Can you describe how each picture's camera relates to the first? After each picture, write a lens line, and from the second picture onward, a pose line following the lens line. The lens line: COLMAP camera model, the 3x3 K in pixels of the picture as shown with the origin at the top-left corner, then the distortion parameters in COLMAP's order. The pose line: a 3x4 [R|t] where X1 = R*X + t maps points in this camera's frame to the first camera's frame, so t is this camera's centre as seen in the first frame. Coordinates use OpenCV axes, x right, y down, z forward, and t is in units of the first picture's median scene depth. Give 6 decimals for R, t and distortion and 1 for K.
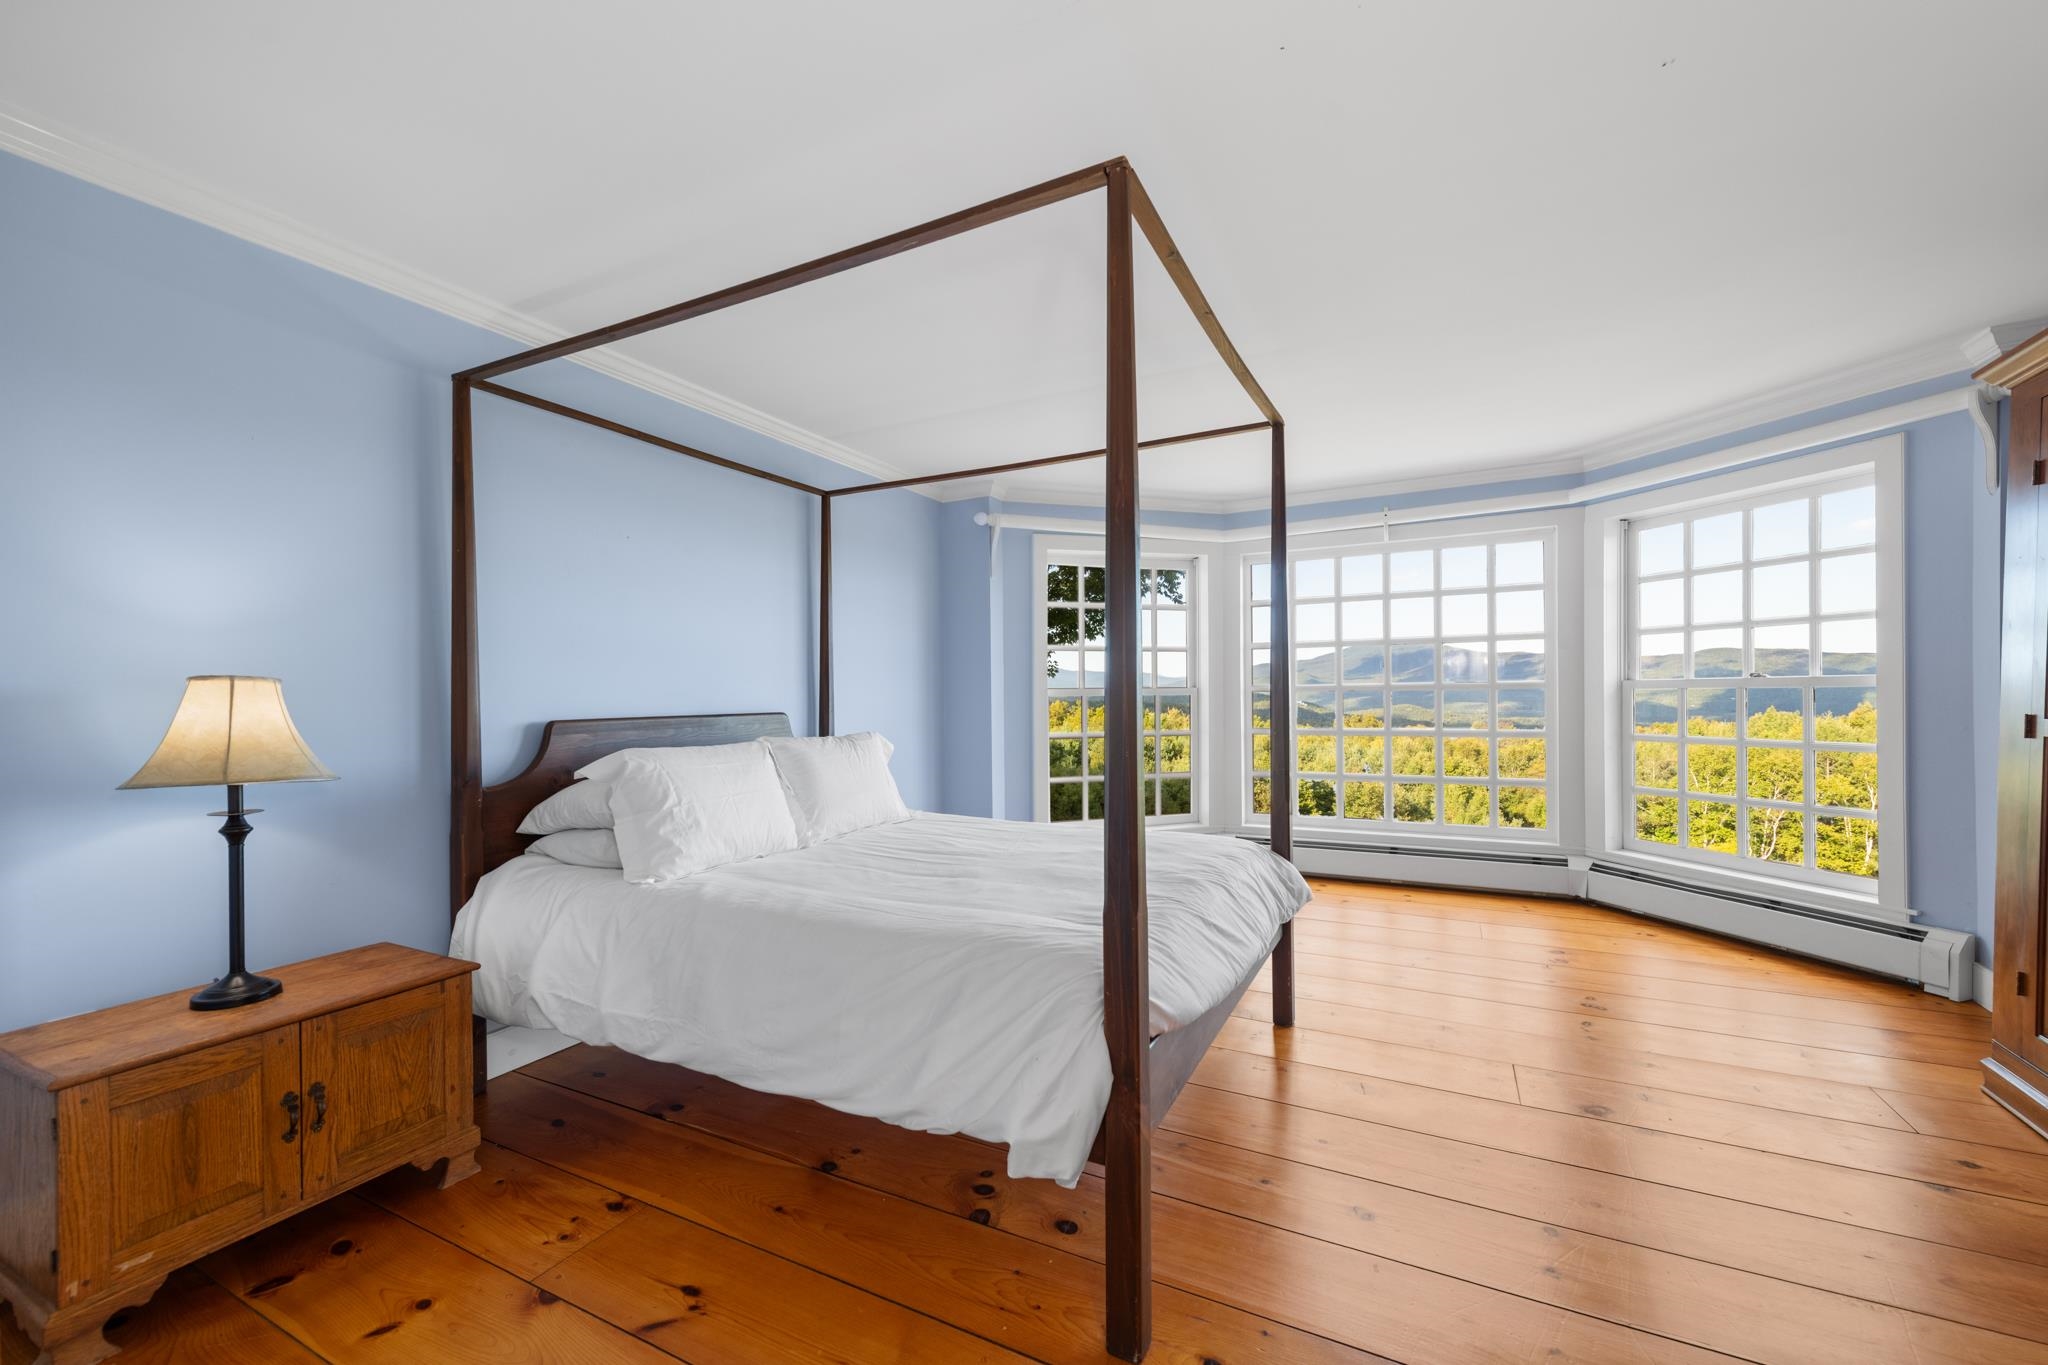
lens RADIAL K [[809.0, 0, 1031.7], [0, 809.0, 697.1], [0, 0, 1]] dist [0.009977, -0.001466]
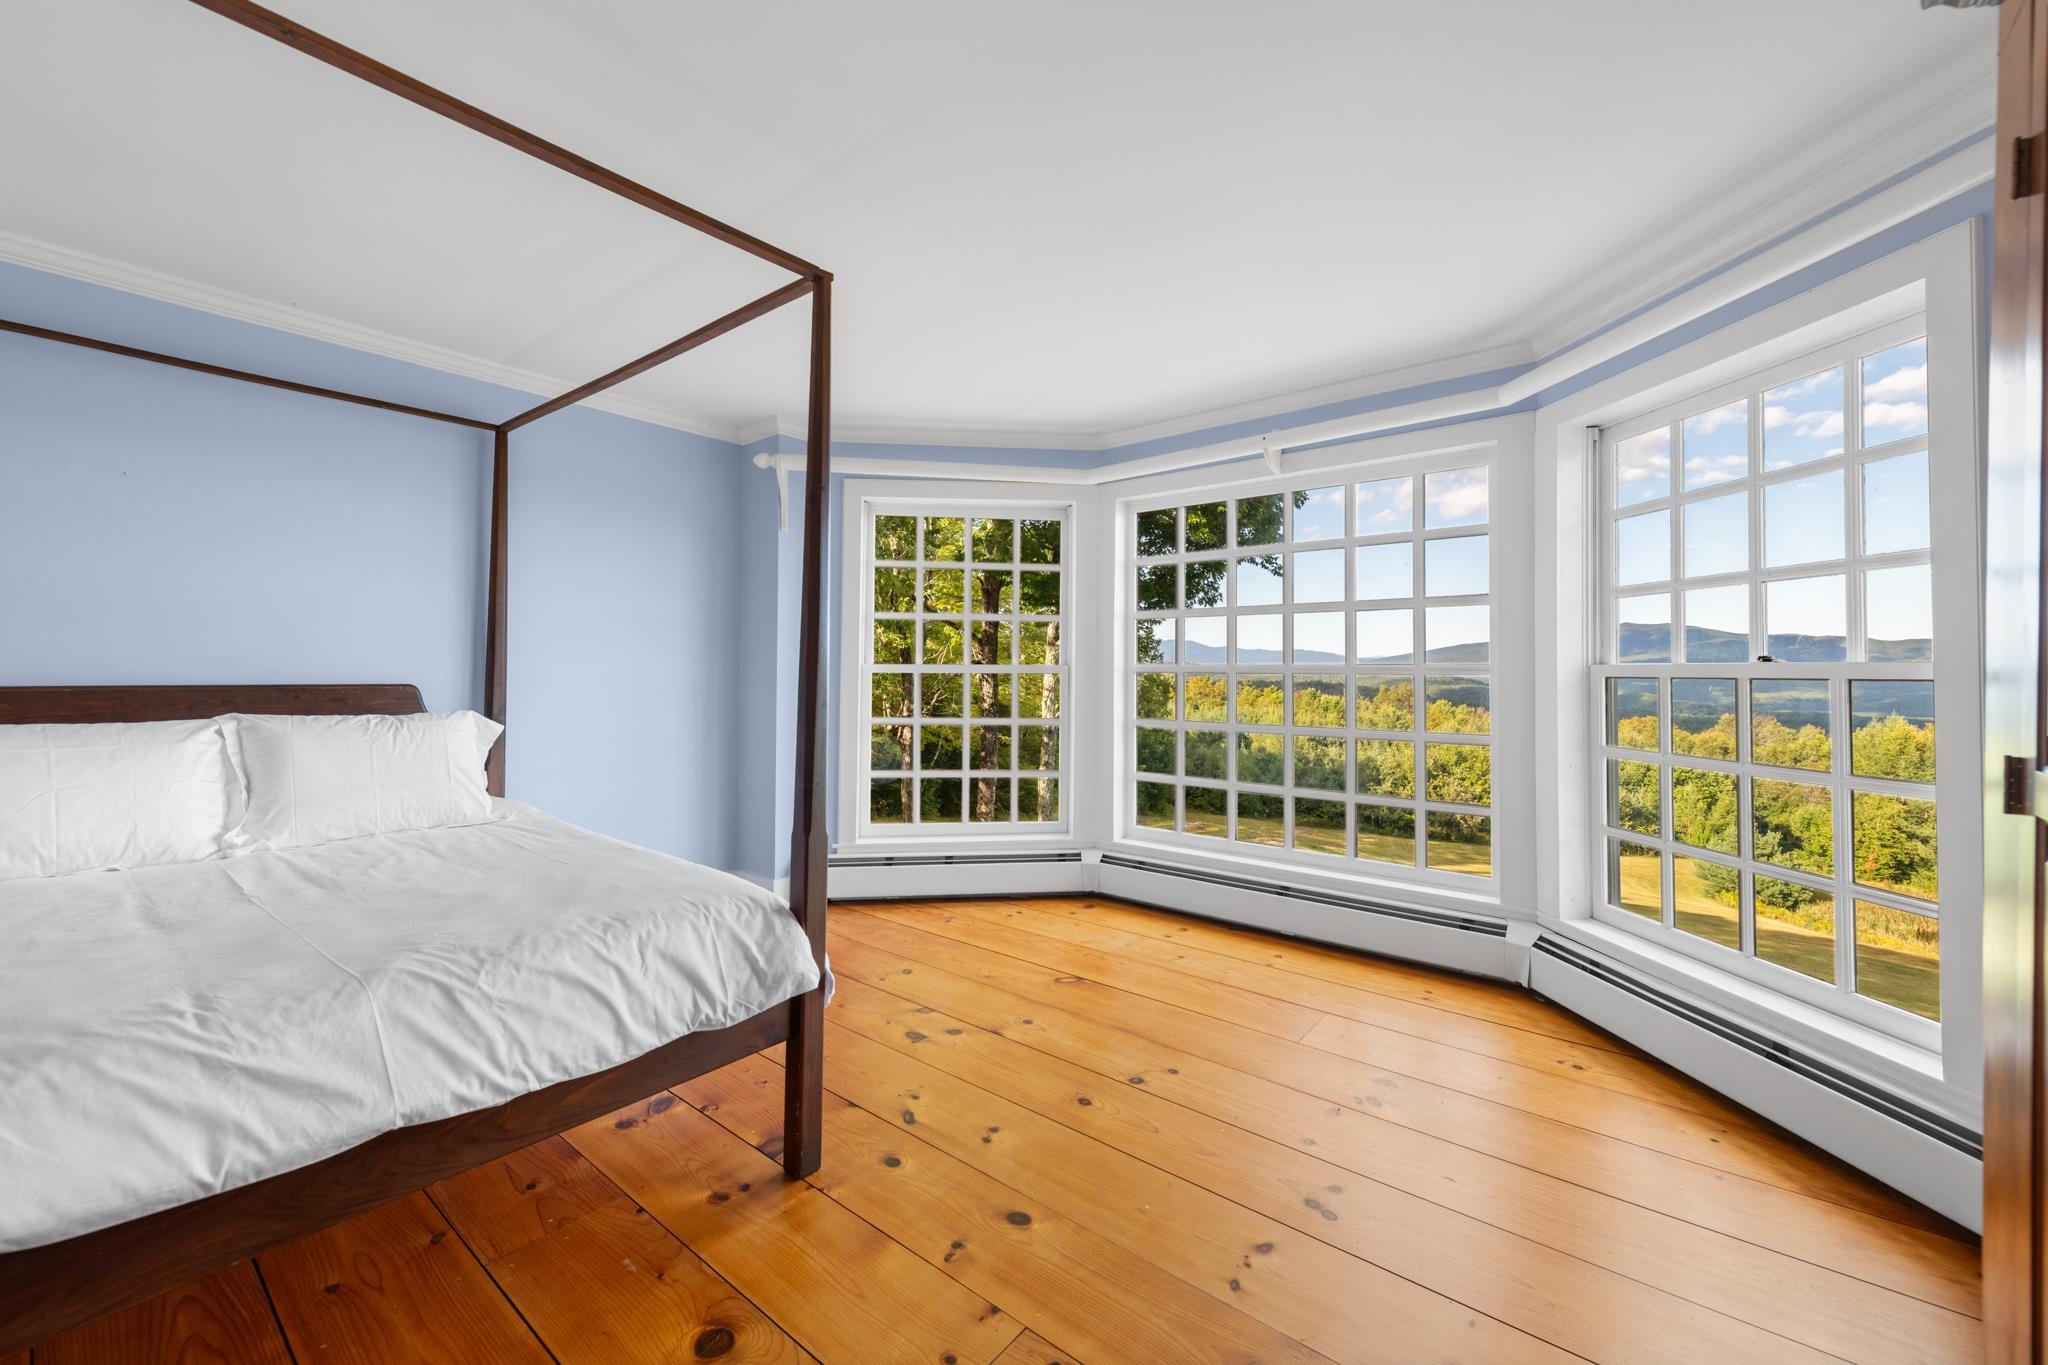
lens RADIAL K [[809.0, 0, 1026.6], [0, 809.0, 652.5], [0, 0, 1]] dist [0.009977, -0.001466]
pose [[0.978601, 0.014685, -0.205240, 0.408026], [-0.020125, 0.999499, -0.024444, -0.004923], [0.204778, 0.028051, 0.978406, 0.248896]]
